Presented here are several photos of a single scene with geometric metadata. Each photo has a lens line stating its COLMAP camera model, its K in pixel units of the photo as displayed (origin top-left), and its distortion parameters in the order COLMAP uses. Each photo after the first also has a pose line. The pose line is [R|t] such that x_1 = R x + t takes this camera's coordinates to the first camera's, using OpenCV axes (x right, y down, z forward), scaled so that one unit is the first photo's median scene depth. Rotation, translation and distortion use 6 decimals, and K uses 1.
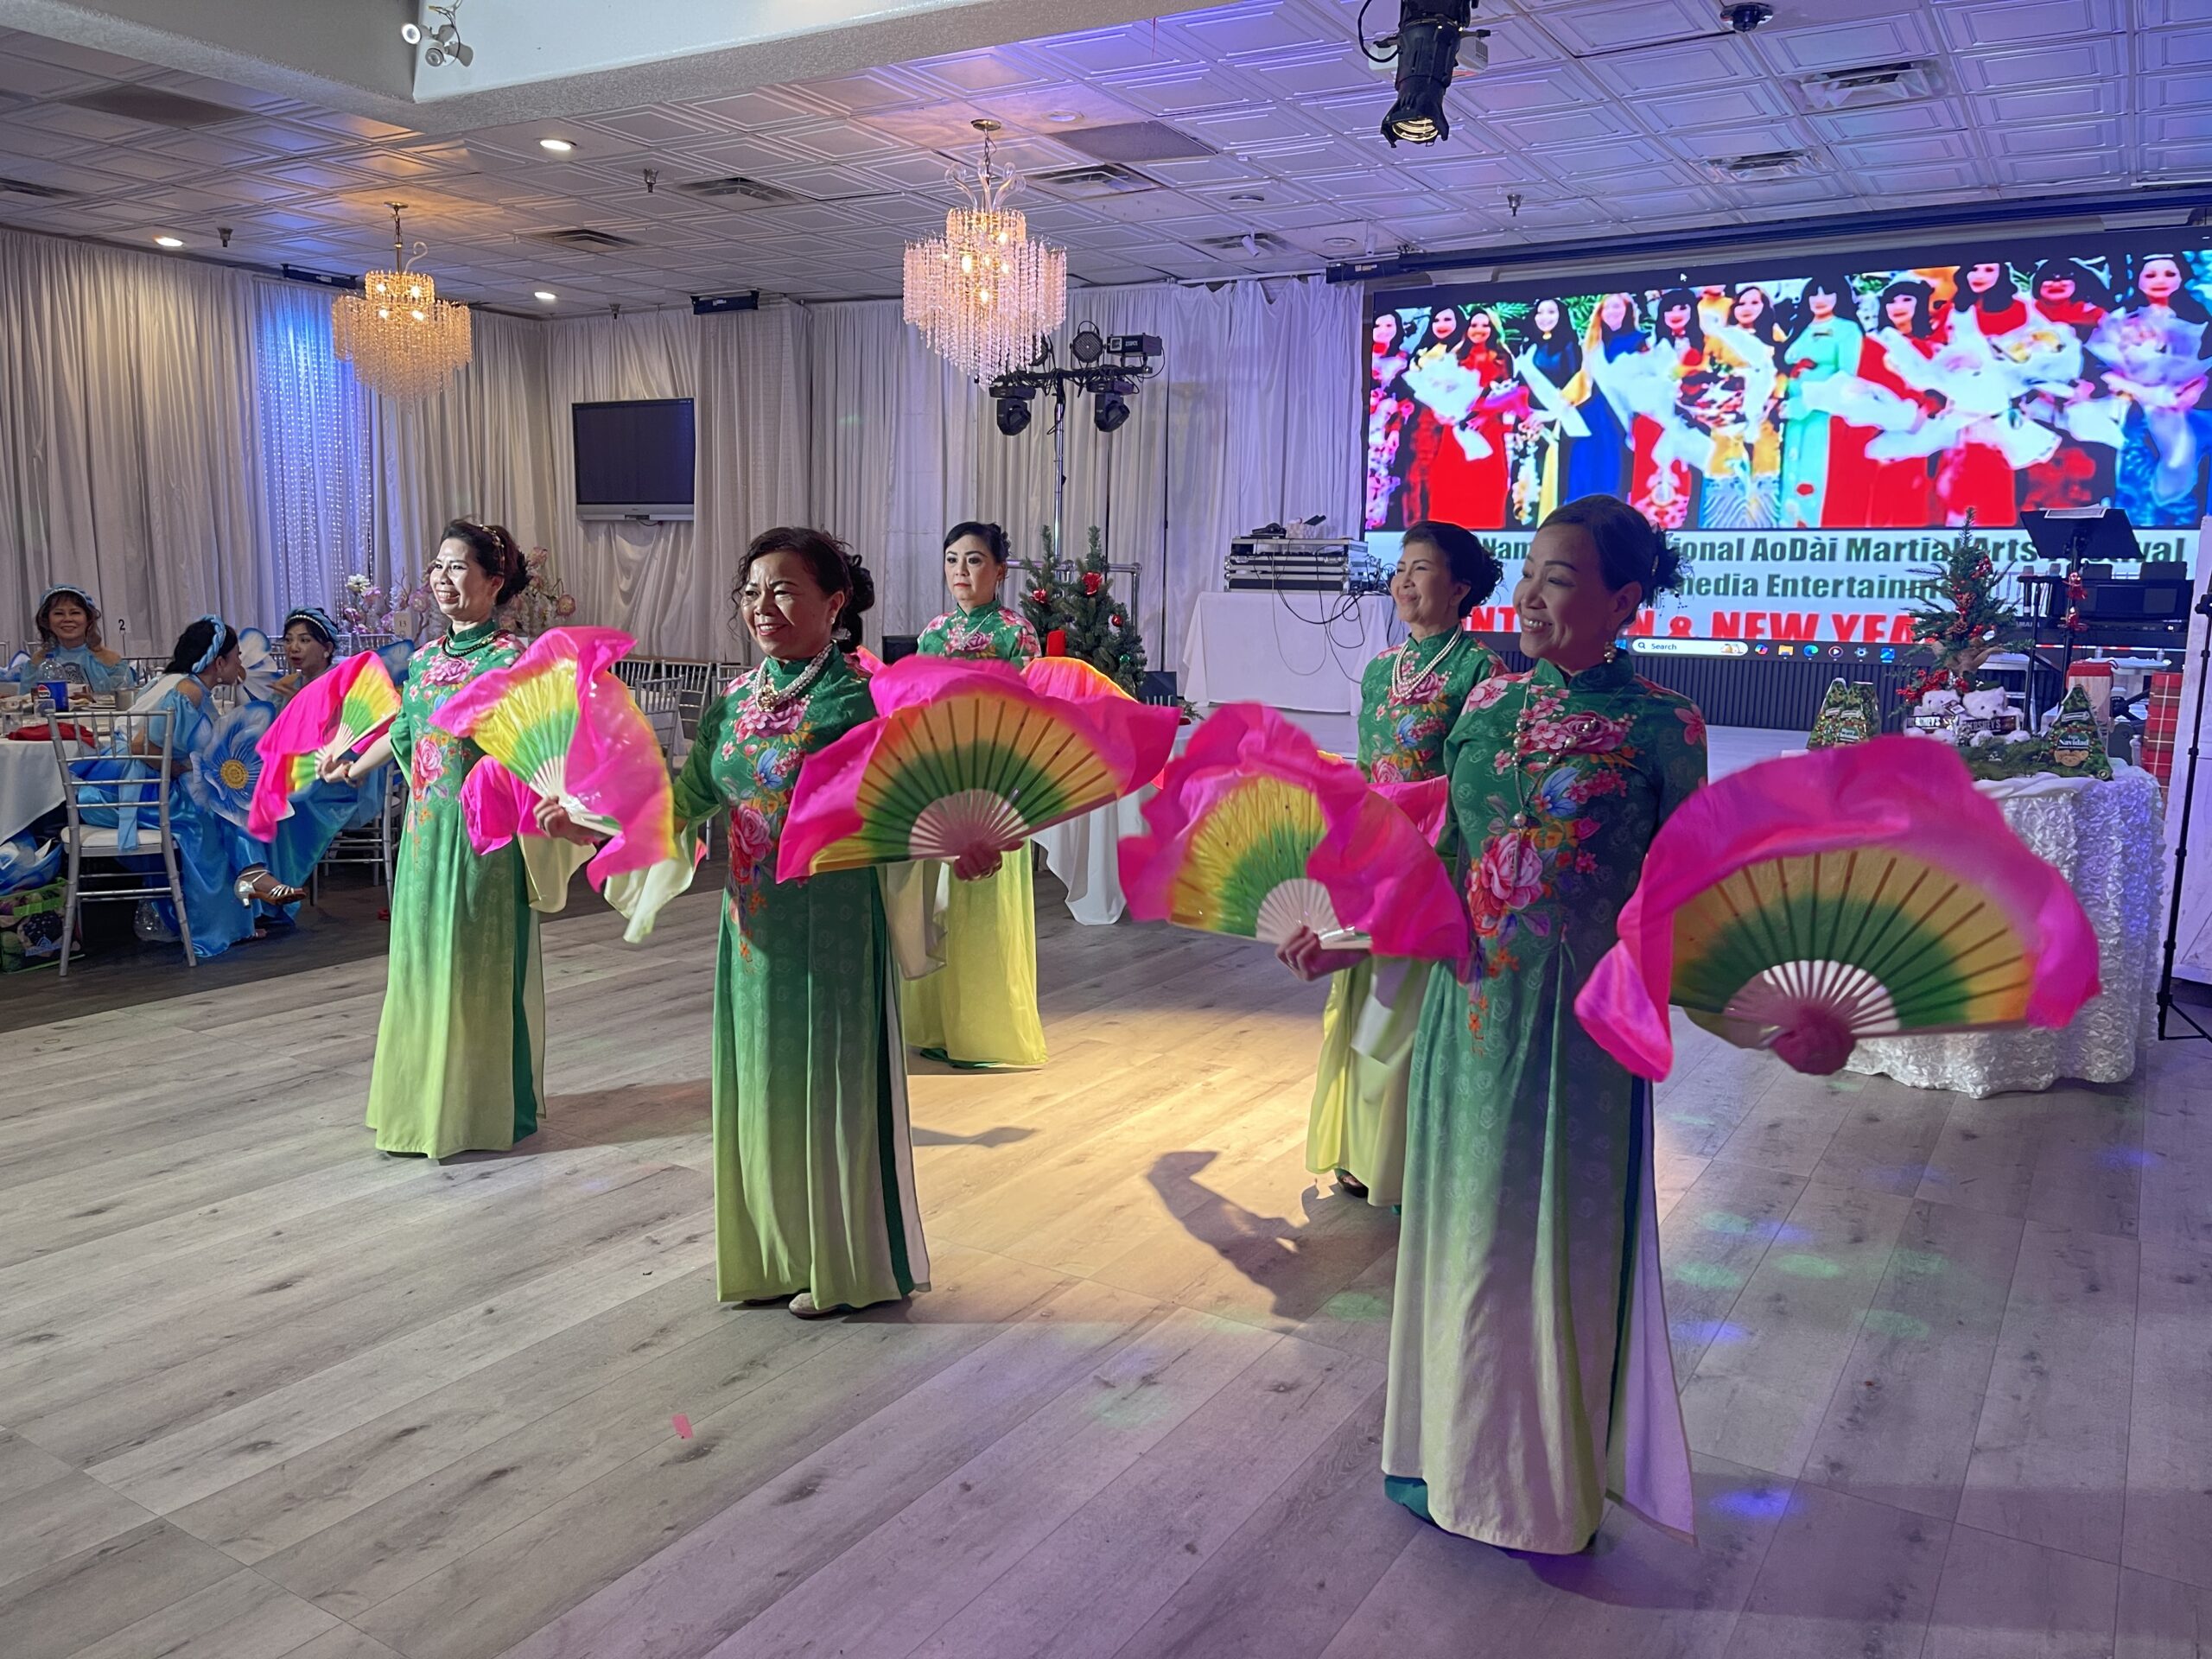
lens RADIAL K [[1701.0, 0, 1103.0], [0, 1701.0, 833.1], [0, 0, 1]] dist [0.037756, -0.023152]
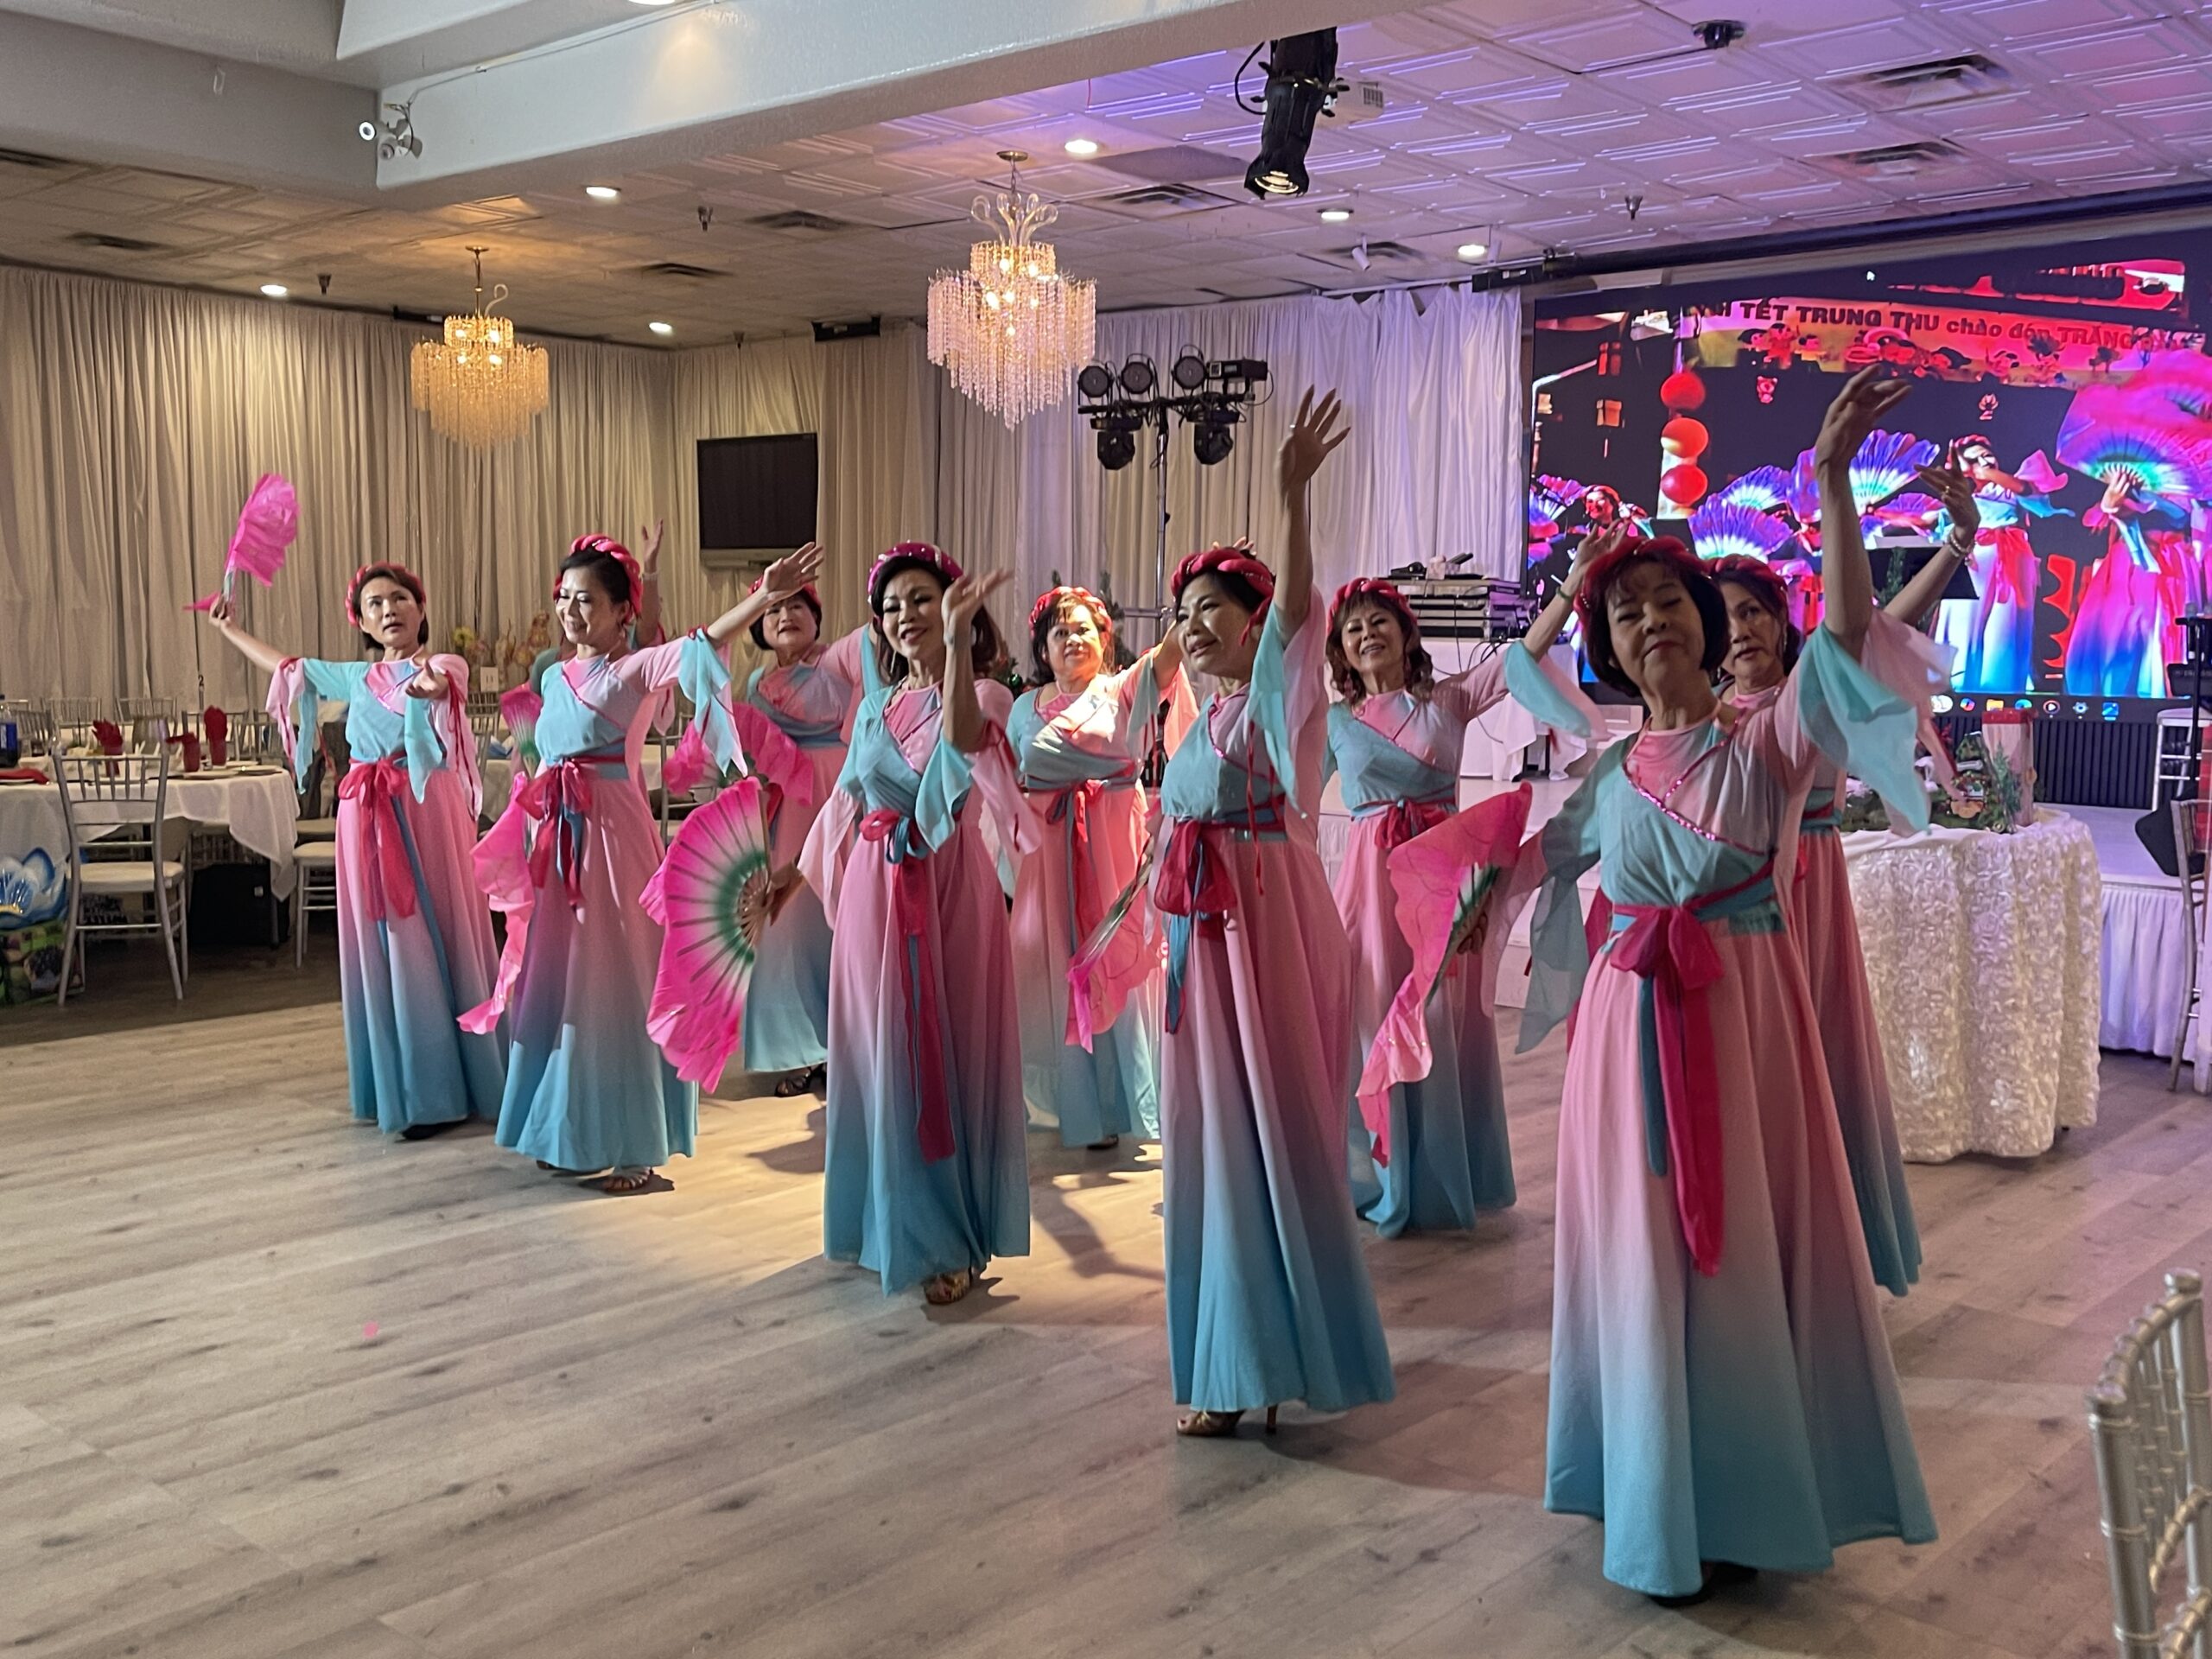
lens RADIAL K [[2150.3, 0, 1116.2], [0, 2150.3, 832.1], [0, 0, 1]] dist [0.039517, 0.000000]
pose [[0.986053, 0.009306, -0.166172, 0.147275], [-0.018213, 0.998473, -0.052156, 0.019315], [0.165432, 0.054456, 0.984717, -0.121540]]
